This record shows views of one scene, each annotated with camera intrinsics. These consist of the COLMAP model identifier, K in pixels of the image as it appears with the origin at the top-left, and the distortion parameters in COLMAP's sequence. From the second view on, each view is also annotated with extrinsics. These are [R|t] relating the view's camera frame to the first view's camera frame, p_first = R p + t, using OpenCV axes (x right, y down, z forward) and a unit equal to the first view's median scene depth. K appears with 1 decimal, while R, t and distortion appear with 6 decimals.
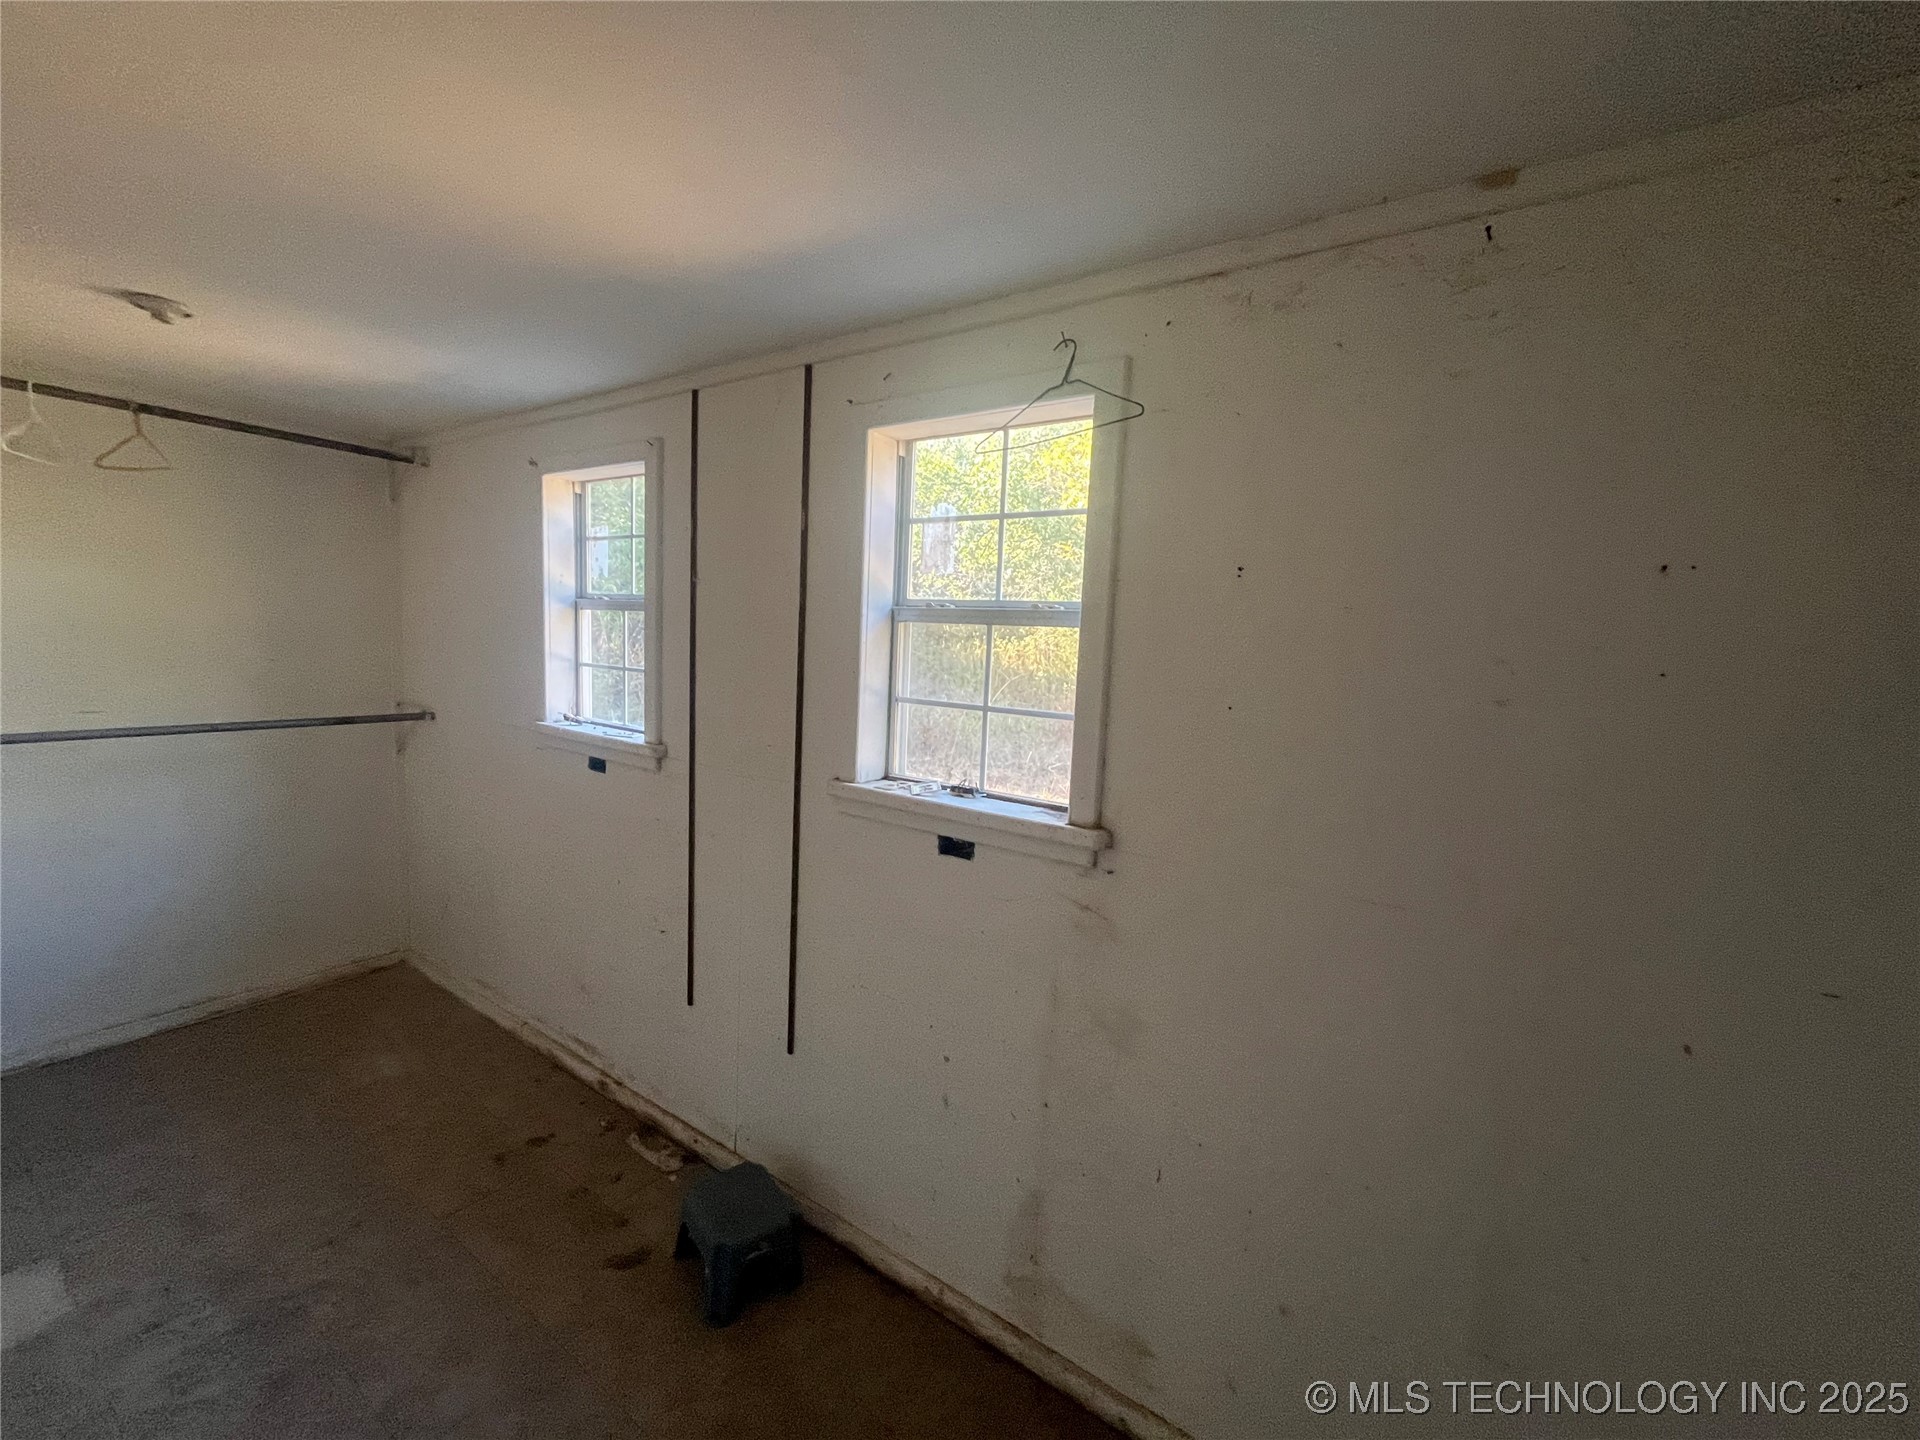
lens RADIAL K [[776.3, 0, 948.4], [0, 776.3, 724.3], [0, 0, 1]] dist [-0.000500, -0.000317]
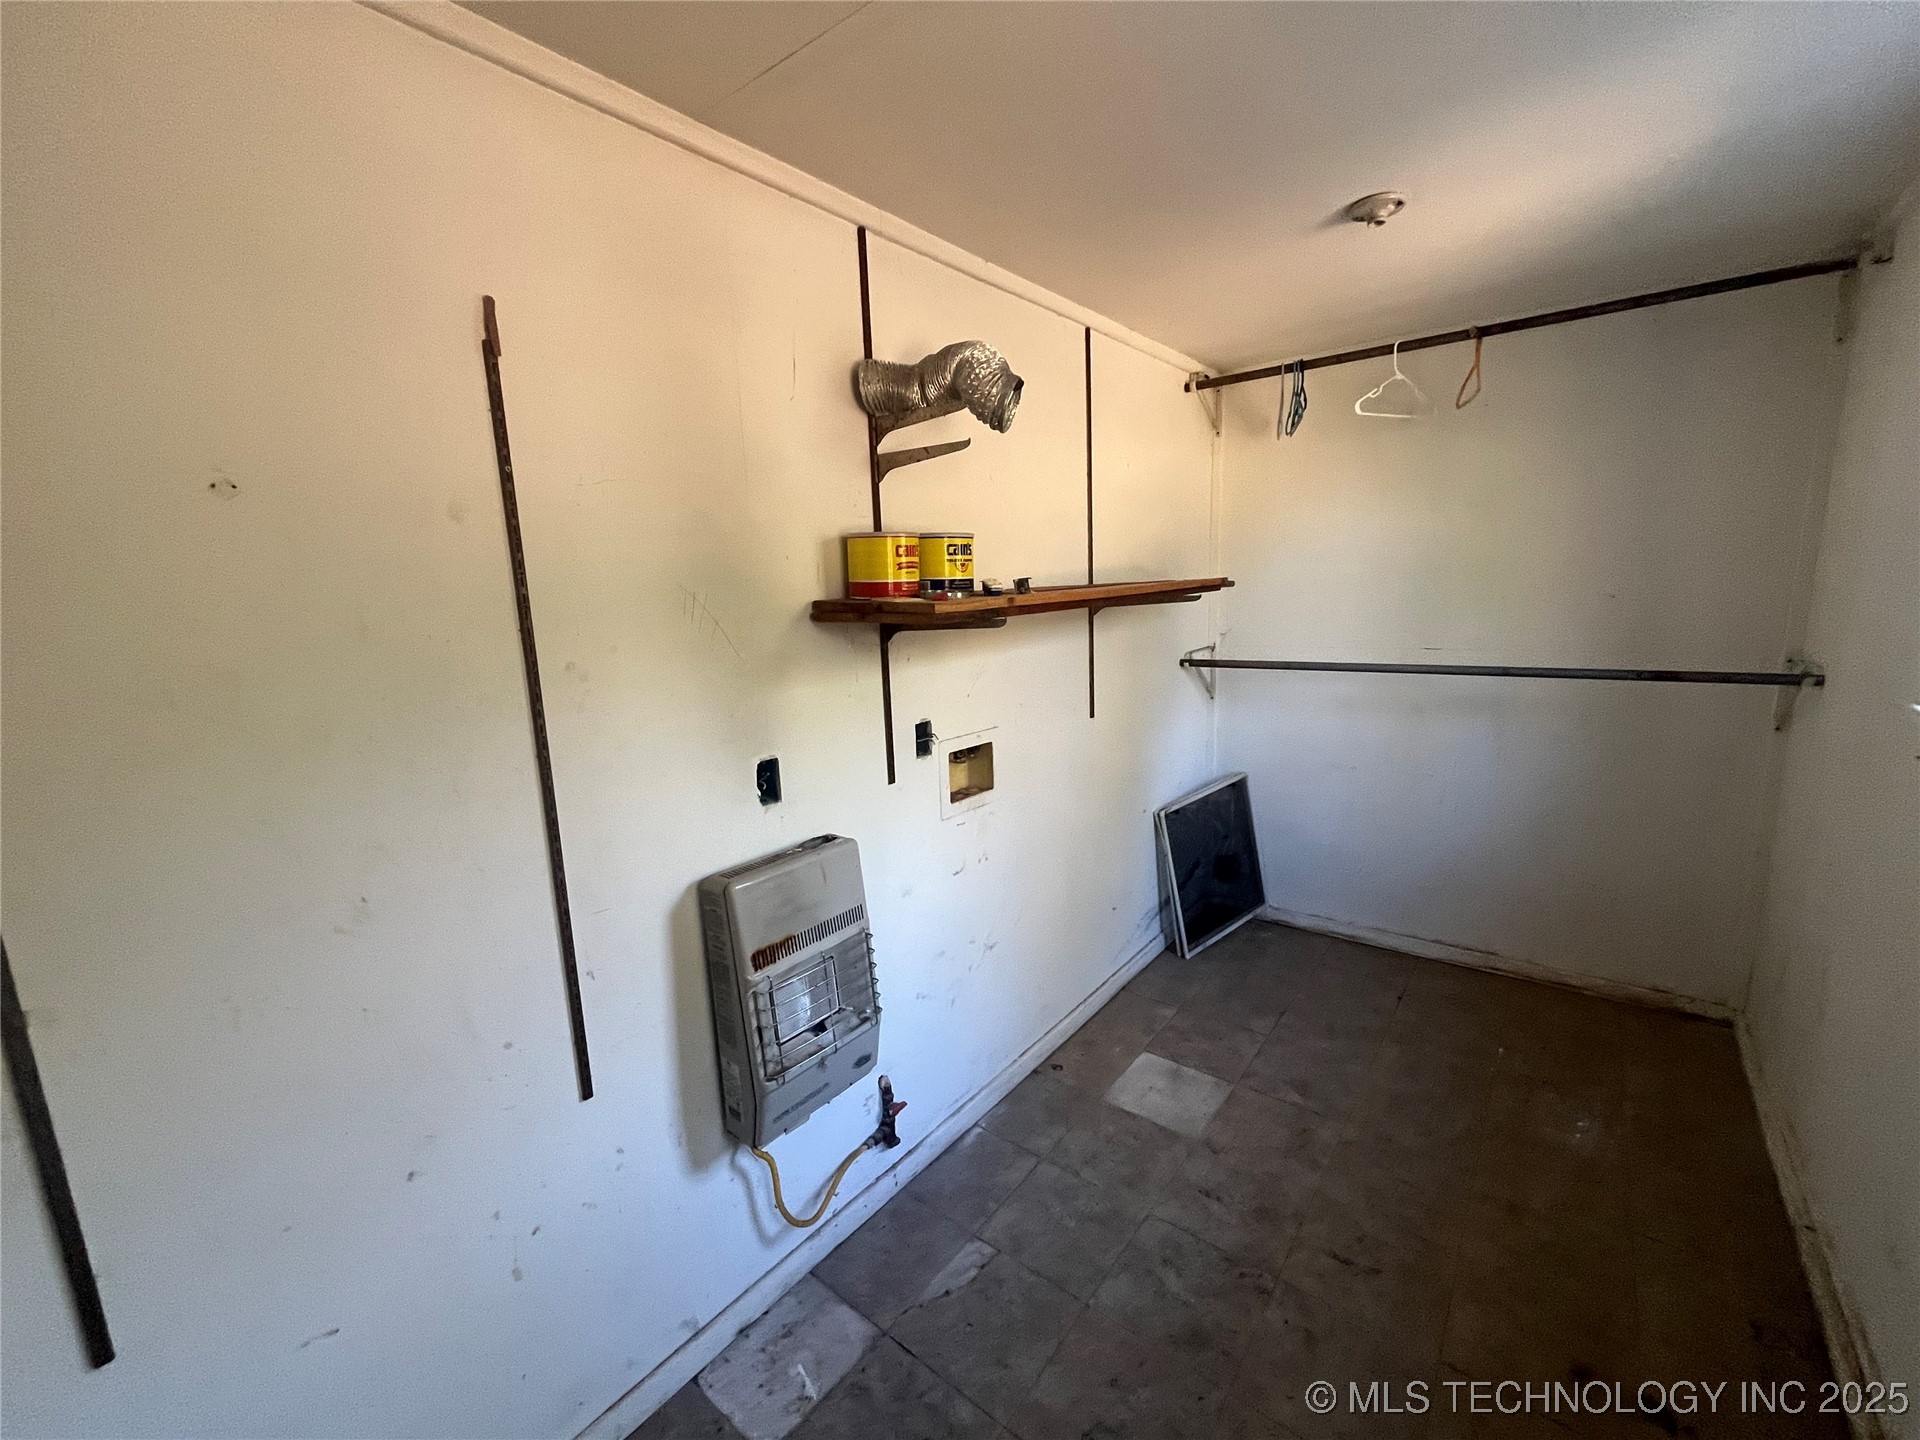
lens RADIAL K [[776.3, 0, 955.2], [0, 776.3, 724.3], [0, 0, 1]] dist [-0.000500, -0.000317]
pose [[-0.066190, 0.136802, -0.988385, 0.010204], [-0.070742, 0.987421, 0.141406, -0.016547], [0.995296, 0.079280, -0.055680, 0.374604]]
